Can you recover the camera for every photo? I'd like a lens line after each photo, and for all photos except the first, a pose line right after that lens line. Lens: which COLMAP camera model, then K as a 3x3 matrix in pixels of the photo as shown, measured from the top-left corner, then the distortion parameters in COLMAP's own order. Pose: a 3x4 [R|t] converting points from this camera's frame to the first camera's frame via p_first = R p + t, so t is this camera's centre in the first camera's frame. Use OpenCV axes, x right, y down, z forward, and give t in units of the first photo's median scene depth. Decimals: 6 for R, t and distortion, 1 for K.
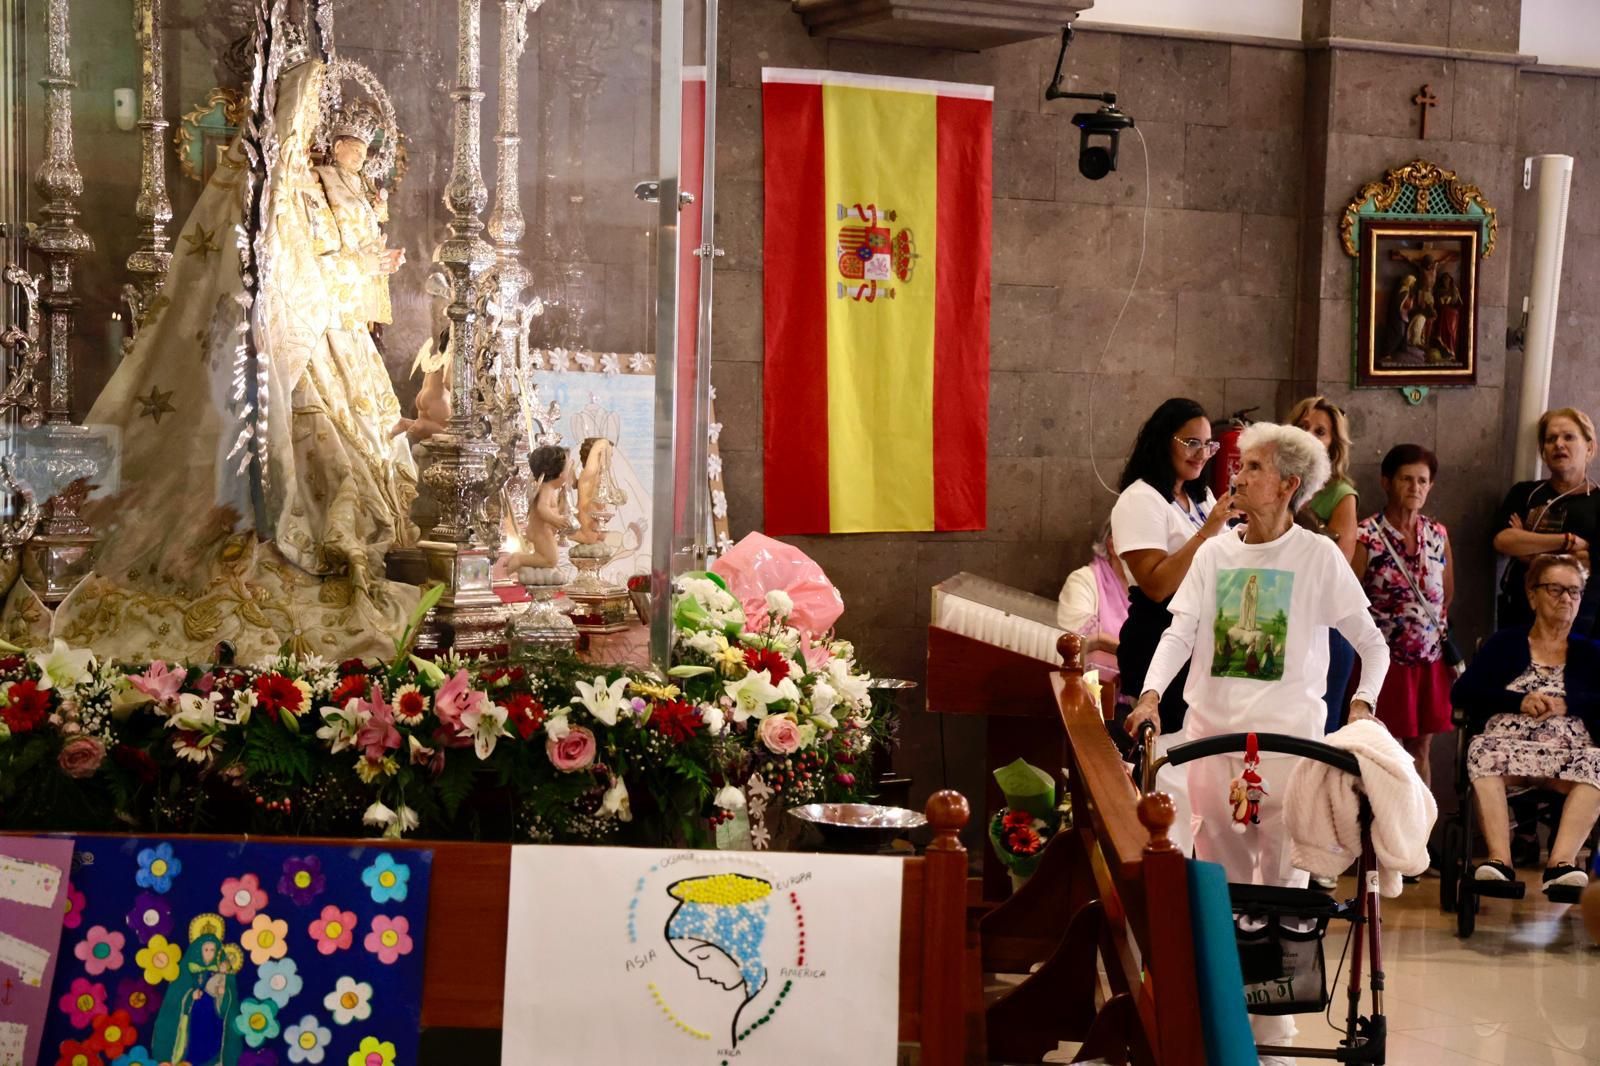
lens RADIAL K [[2810.0, 0, 800.0], [0, 2810.0, 533.0], [0, 0, 1]] dist [0.235866, 0.075035]
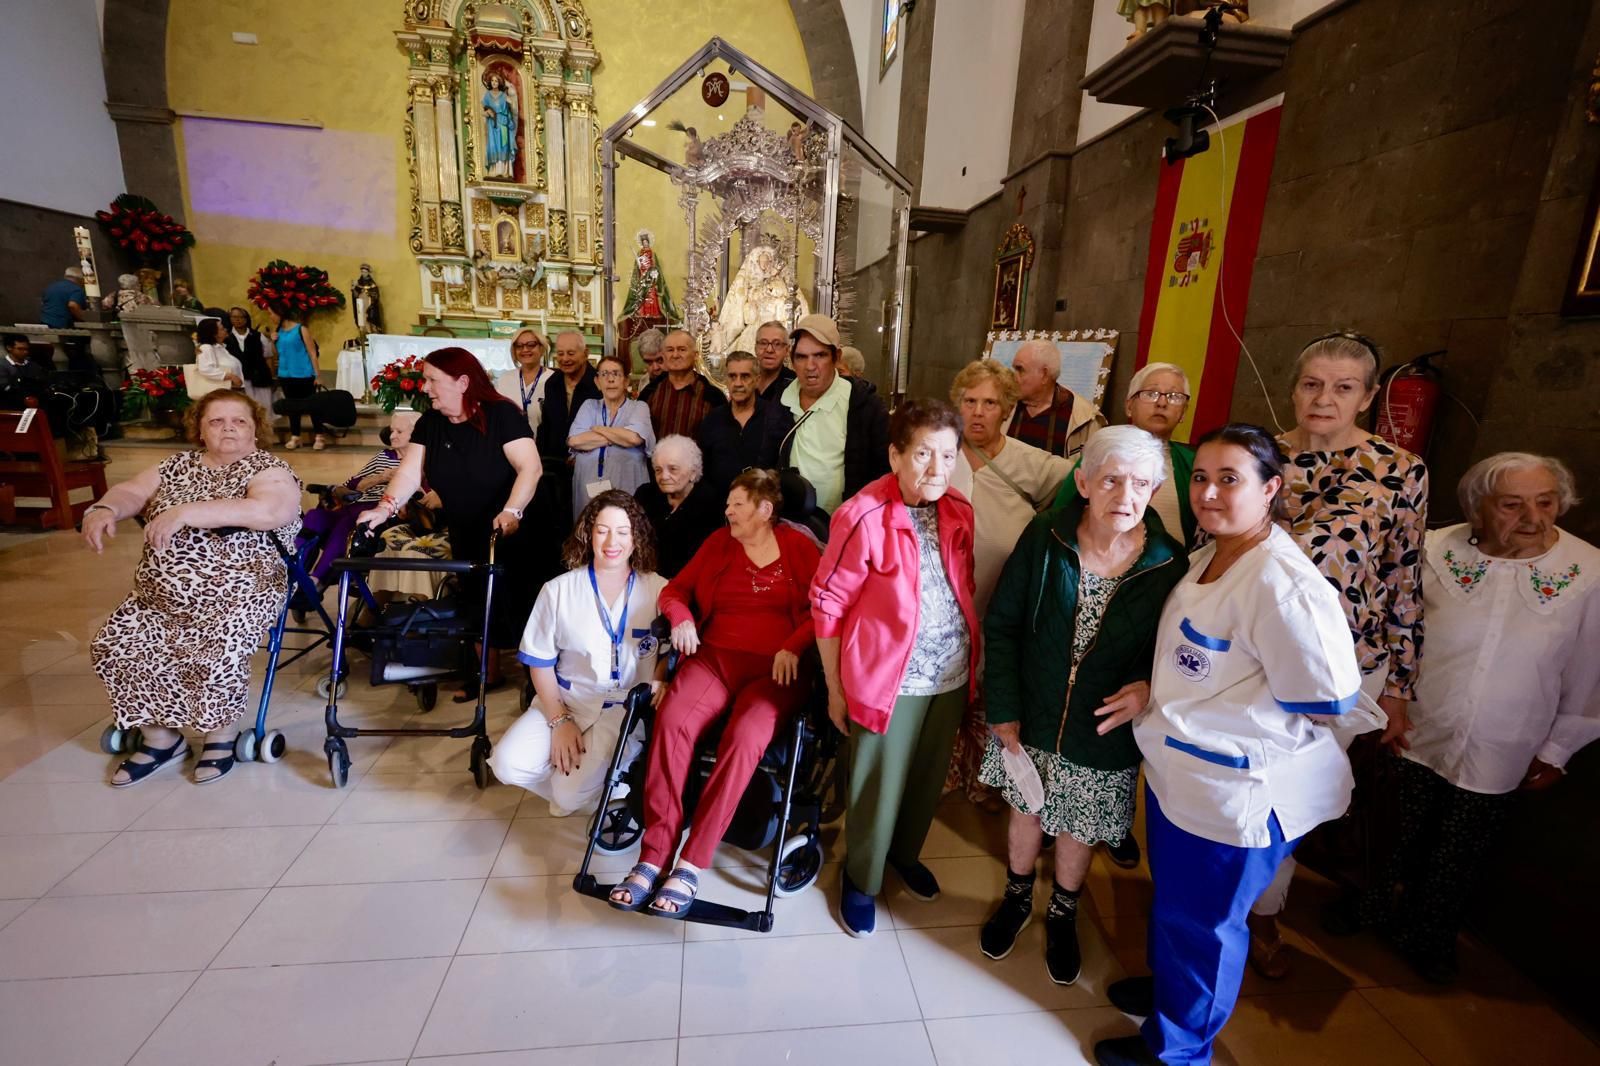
lens RADIAL K [[746.7, 0, 814.9], [0, 746.7, 537.7], [0, 0, 1]] dist [-0.001320, 0.000633]
pose [[-0.360031, 0.180321, -0.915348, 0.747939], [-0.097166, 0.968560, 0.229022, -0.037084], [0.927867, 0.171396, -0.331190, 1.492675]]
